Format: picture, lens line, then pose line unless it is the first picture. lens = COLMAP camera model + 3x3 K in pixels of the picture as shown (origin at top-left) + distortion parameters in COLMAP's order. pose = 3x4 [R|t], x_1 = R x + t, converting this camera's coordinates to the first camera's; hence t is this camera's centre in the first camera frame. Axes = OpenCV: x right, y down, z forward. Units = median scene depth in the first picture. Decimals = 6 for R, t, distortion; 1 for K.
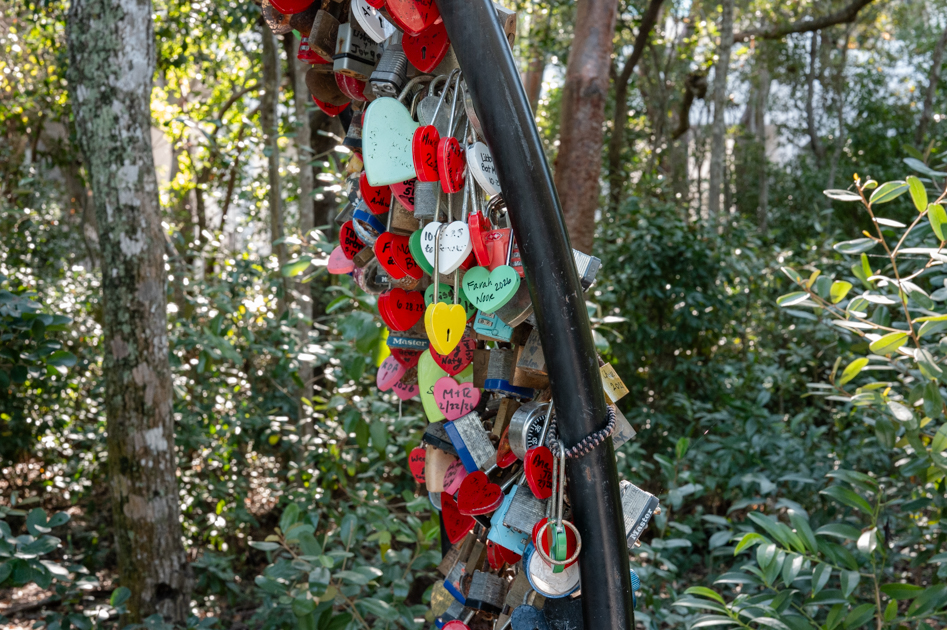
lens RADIAL K [[1176.4, 0, 473.6], [0, 1176.4, 314.0], [0, 0, 1]] dist [-0.019073, 0.000000]
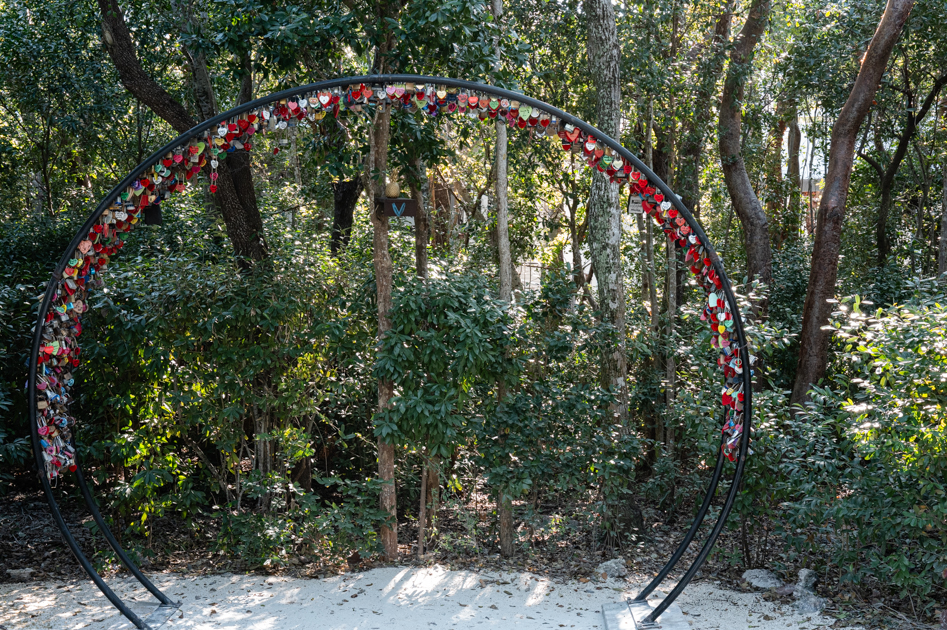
lens RADIAL K [[1176.4, 0, 473.4], [0, 1176.4, 316.8], [0, 0, 1]] dist [-0.019073, 0.000000]
pose [[0.960632, 0.011258, -0.277594, 0.347775], [-0.018365, 0.999566, -0.023013, 0.087539], [0.277215, 0.027205, 0.960423, -4.229172]]
